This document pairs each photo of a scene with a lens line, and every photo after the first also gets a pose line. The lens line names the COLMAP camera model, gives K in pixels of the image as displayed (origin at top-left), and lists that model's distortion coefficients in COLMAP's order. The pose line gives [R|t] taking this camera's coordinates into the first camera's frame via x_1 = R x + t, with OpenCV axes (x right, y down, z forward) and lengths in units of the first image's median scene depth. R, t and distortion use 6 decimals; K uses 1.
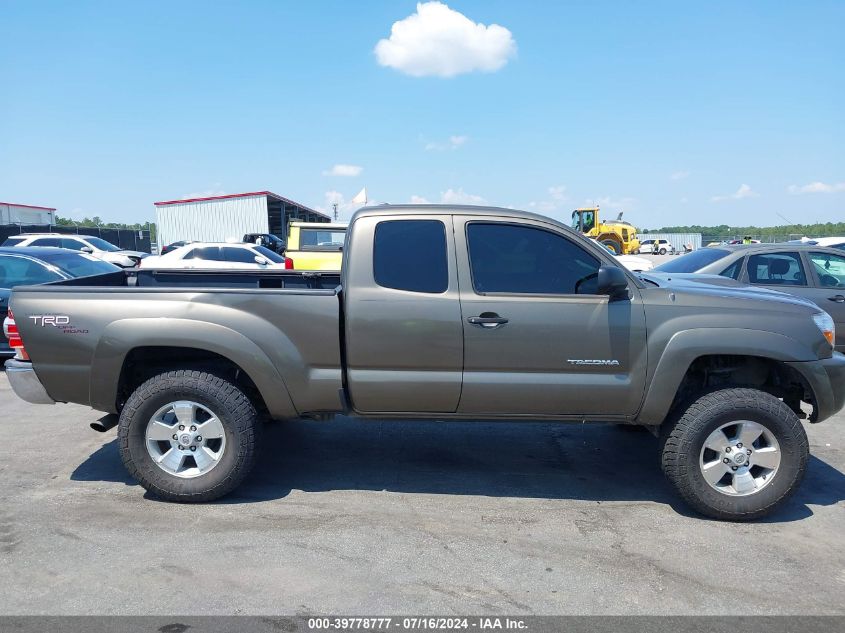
lens RADIAL K [[606.2, 0, 417.8], [0, 606.2, 315.7], [0, 0, 1]] dist [0.010486, 0.000668]
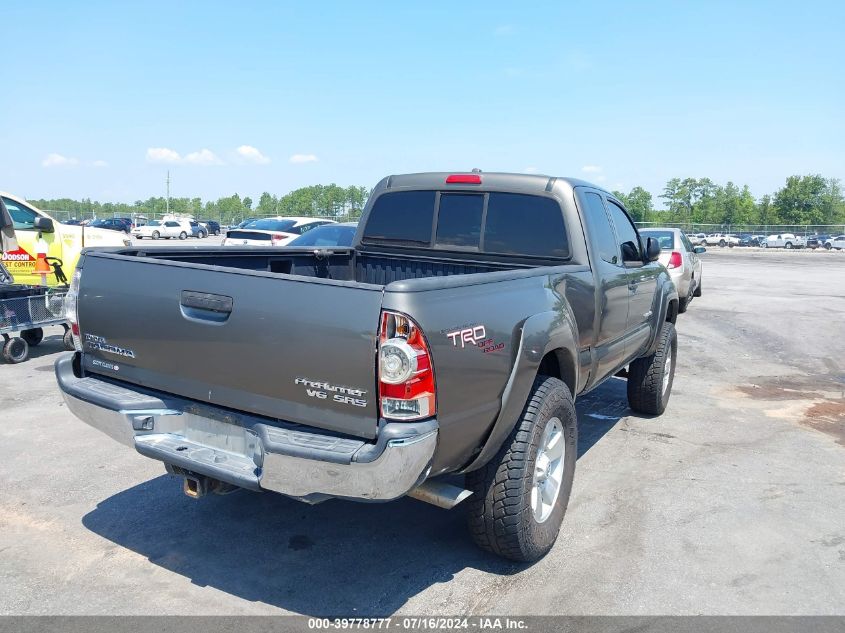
lens RADIAL K [[606.2, 0, 417.8], [0, 606.2, 315.7], [0, 0, 1]] dist [0.010486, 0.000668]
pose [[0.531011, -0.093397, 0.842202, -1.146620], [0.064487, 0.995479, 0.069736, -0.055667], [-0.844907, 0.017280, 0.534633, 0.764122]]
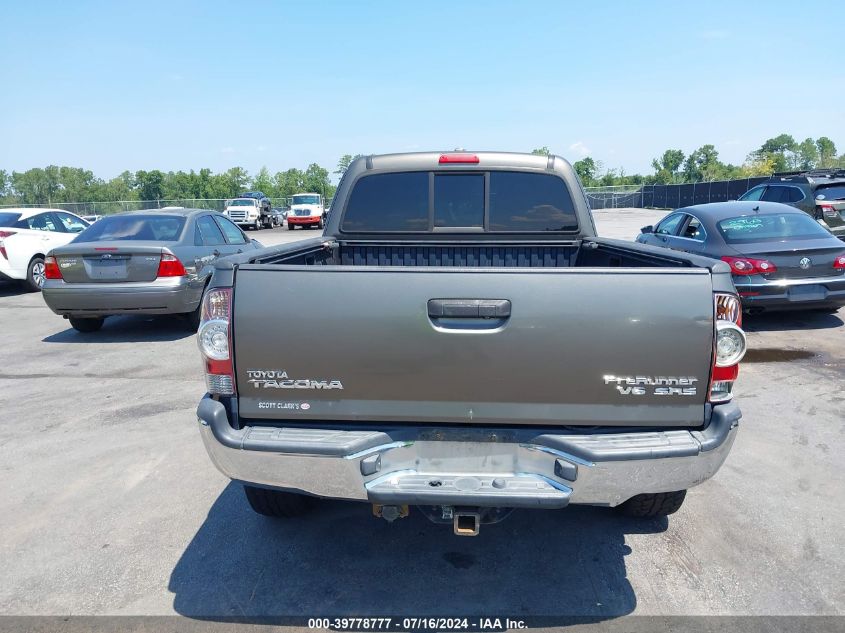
lens RADIAL K [[606.2, 0, 417.8], [0, 606.2, 315.7], [0, 0, 1]] dist [0.010486, 0.000668]
pose [[0.109175, -0.163314, 0.980515, -1.264791], [0.127328, 0.980583, 0.149148, -0.119681], [-0.985834, 0.108564, 0.127849, 1.265682]]
